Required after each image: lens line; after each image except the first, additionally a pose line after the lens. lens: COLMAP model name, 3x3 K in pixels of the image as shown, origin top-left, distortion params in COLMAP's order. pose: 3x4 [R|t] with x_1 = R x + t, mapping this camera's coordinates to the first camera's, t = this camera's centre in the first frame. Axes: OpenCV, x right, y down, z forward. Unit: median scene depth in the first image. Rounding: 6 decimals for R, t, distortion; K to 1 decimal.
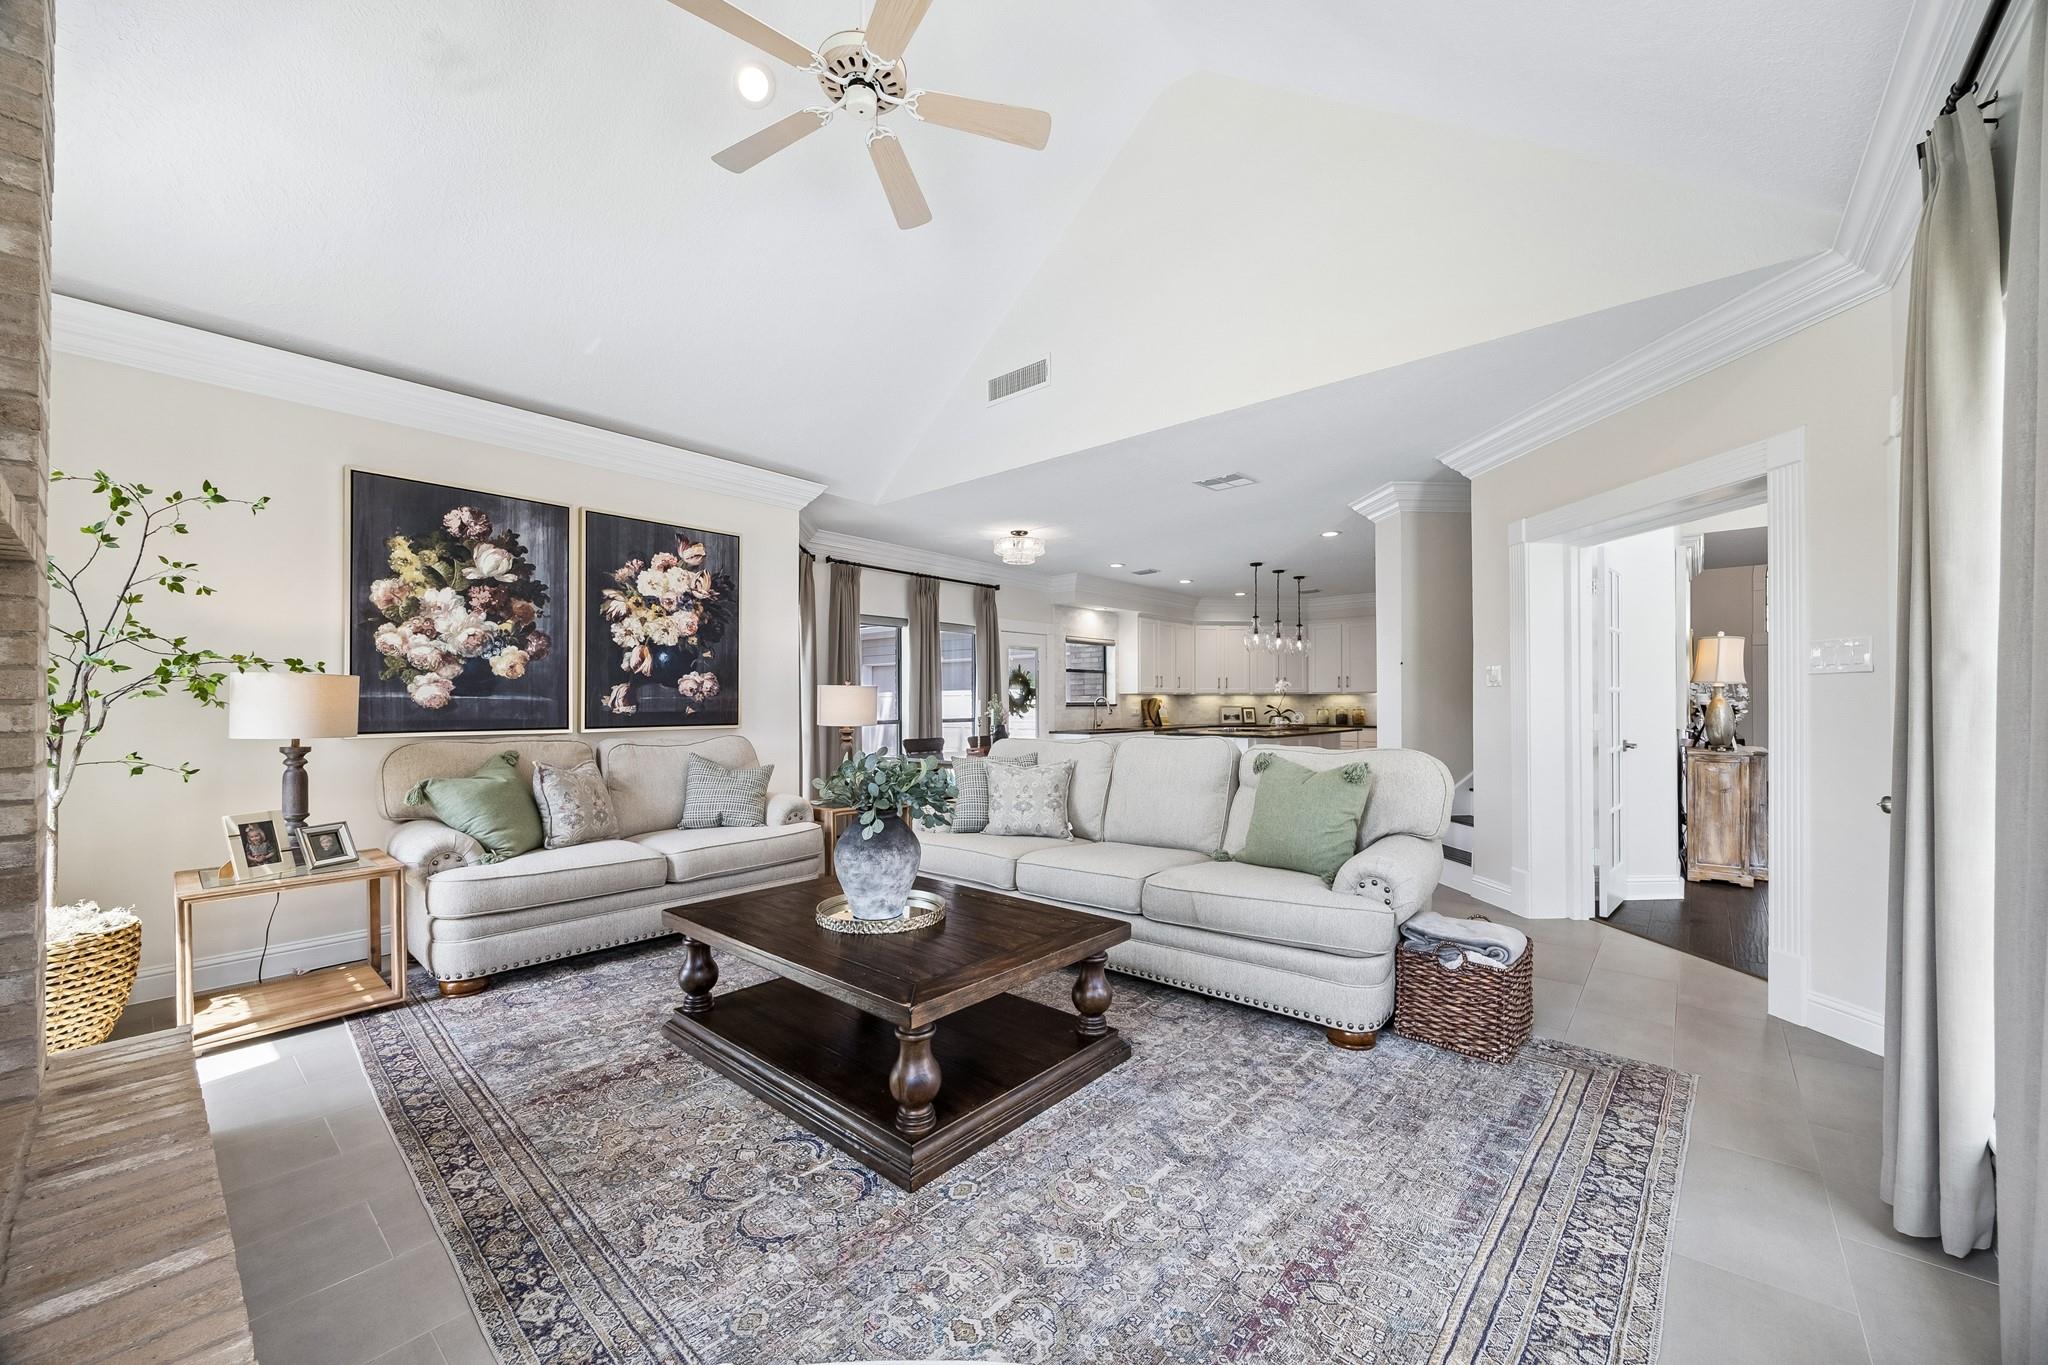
lens RADIAL K [[786.5, 0, 1017.0], [0, 786.5, 700.4], [0, 0, 1]] dist [-0.002574, 0.000286]
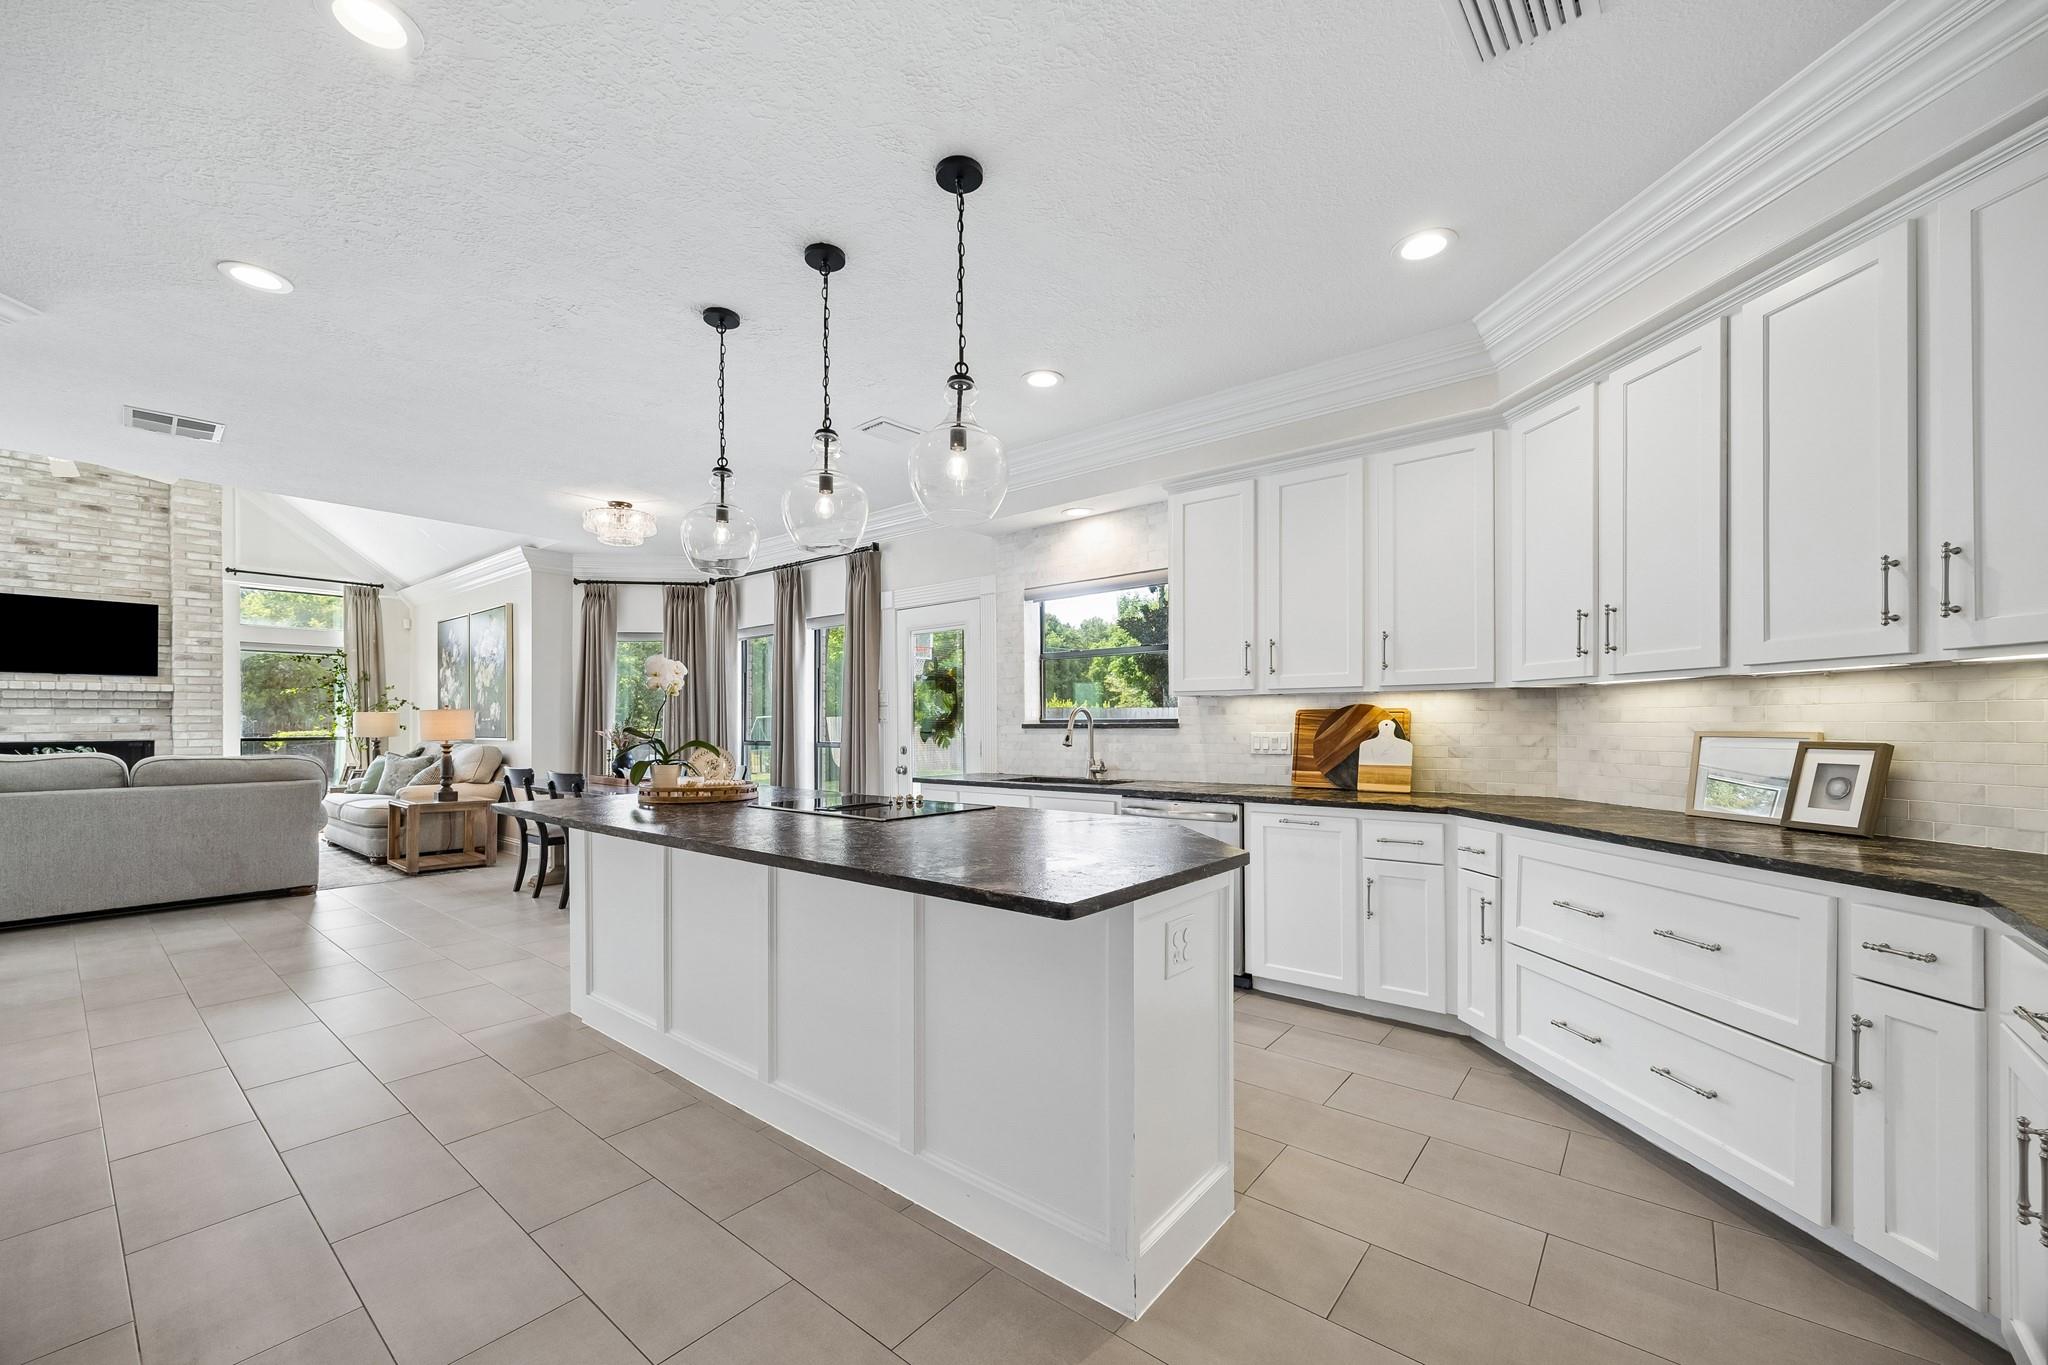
lens RADIAL K [[786.5, 0, 995.5], [0, 786.5, 720.4], [0, 0, 1]] dist [-0.002574, 0.000286]
pose [[0.028643, 0.000486, -0.999590, 1.159504], [0.007834, 0.999969, 0.000711, 0.004914], [0.999559, -0.007851, 0.028638, 1.966462]]
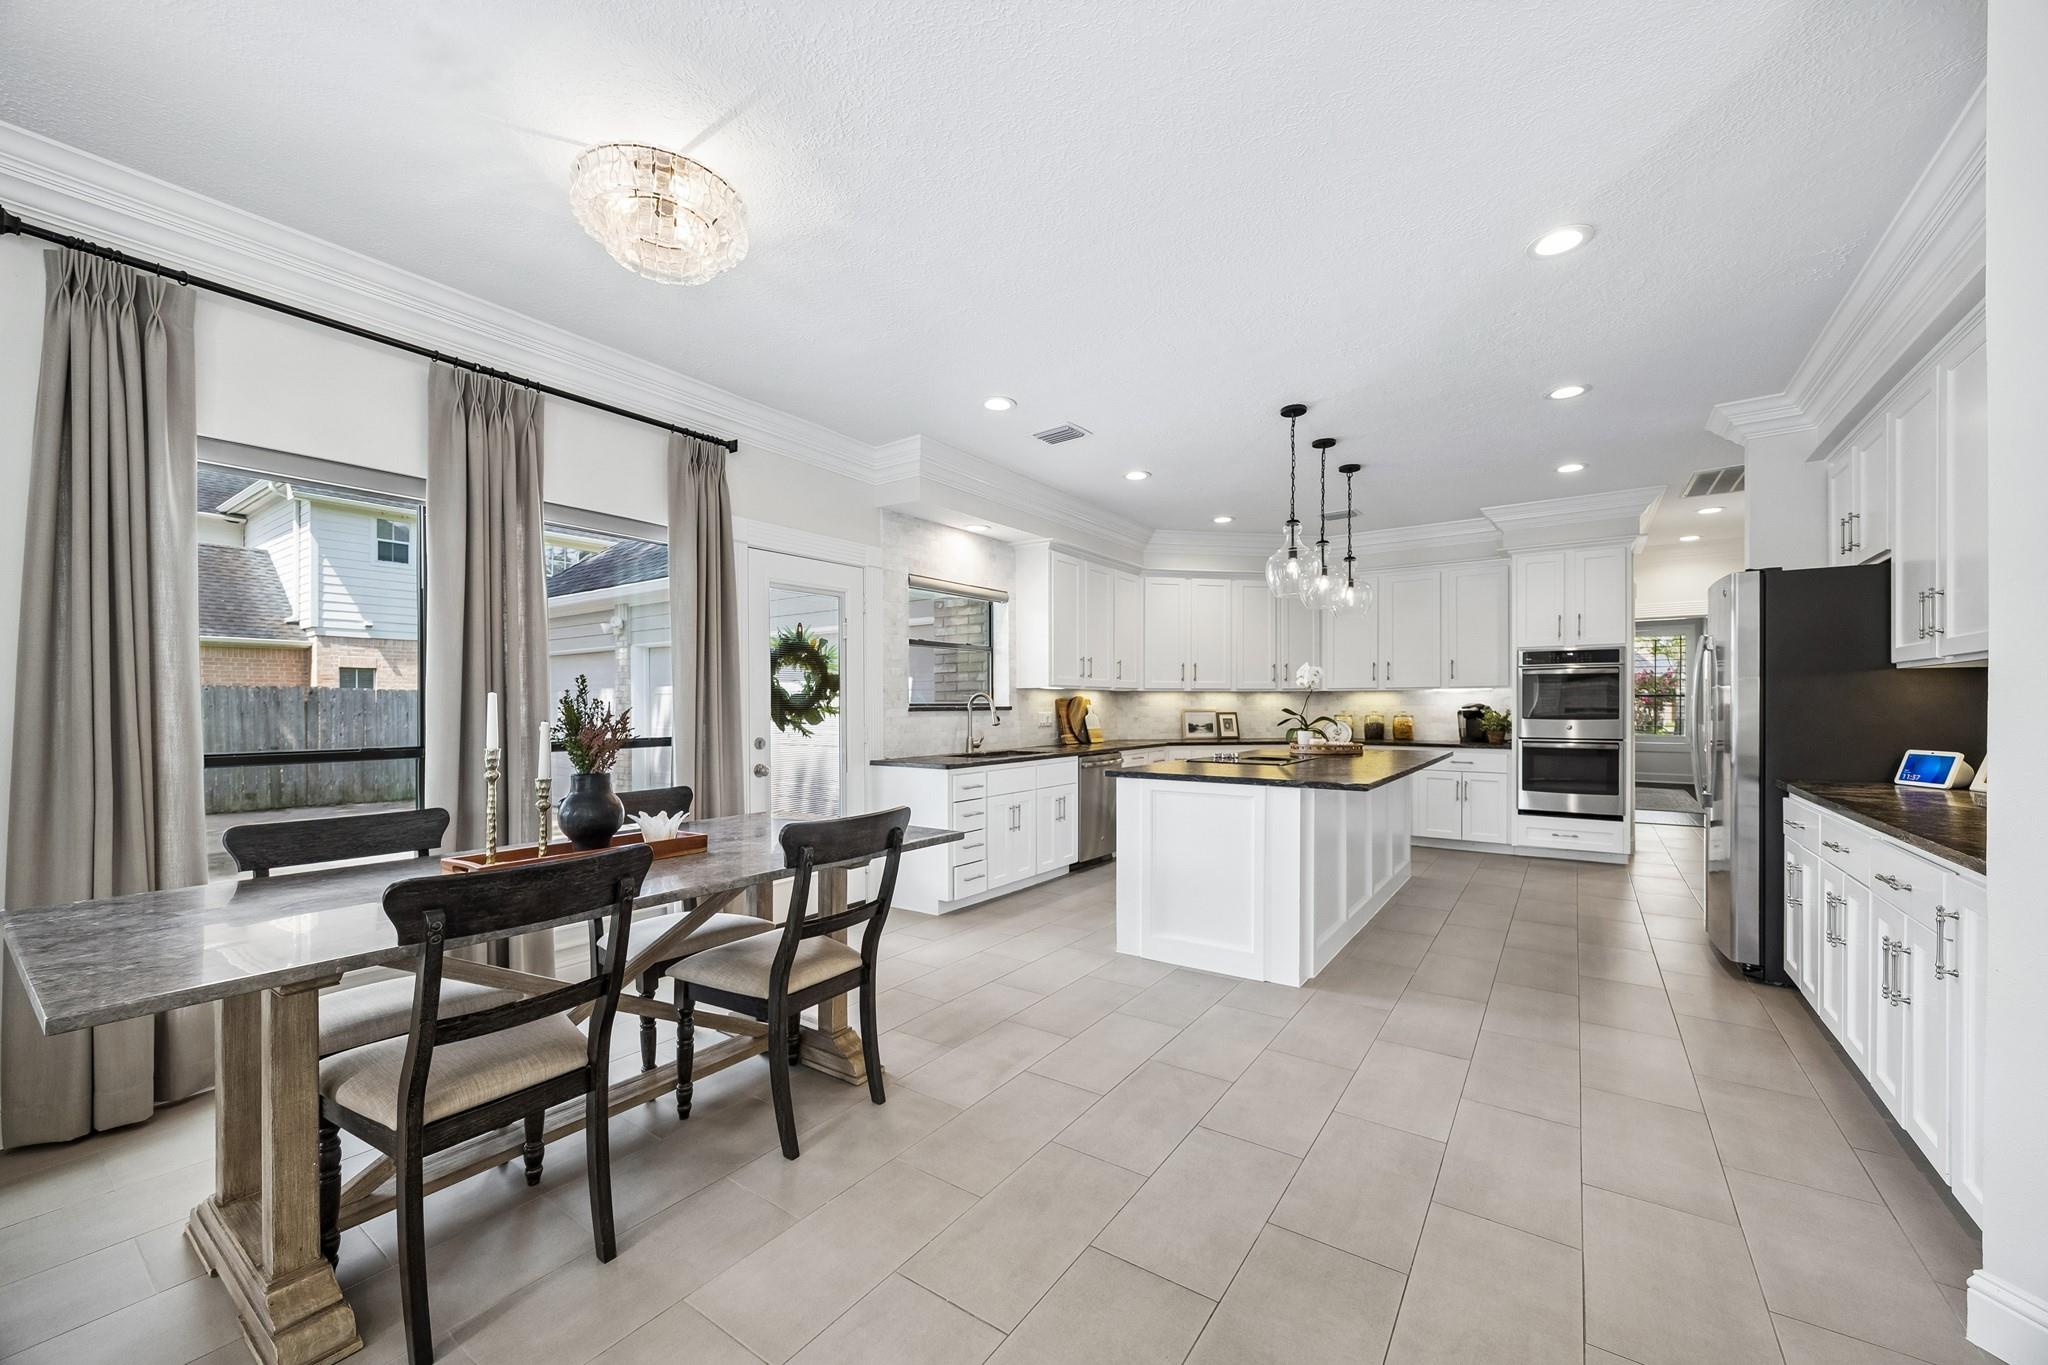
lens RADIAL K [[786.5, 0, 1020.8], [0, 786.5, 708.5], [0, 0, 1]] dist [-0.002574, 0.000286]
pose [[0.994814, 0.001704, 0.101698, 0.168780], [-0.002559, 0.999962, 0.008274, 0.003106], [-0.101680, -0.008491, 0.994781, 0.977323]]
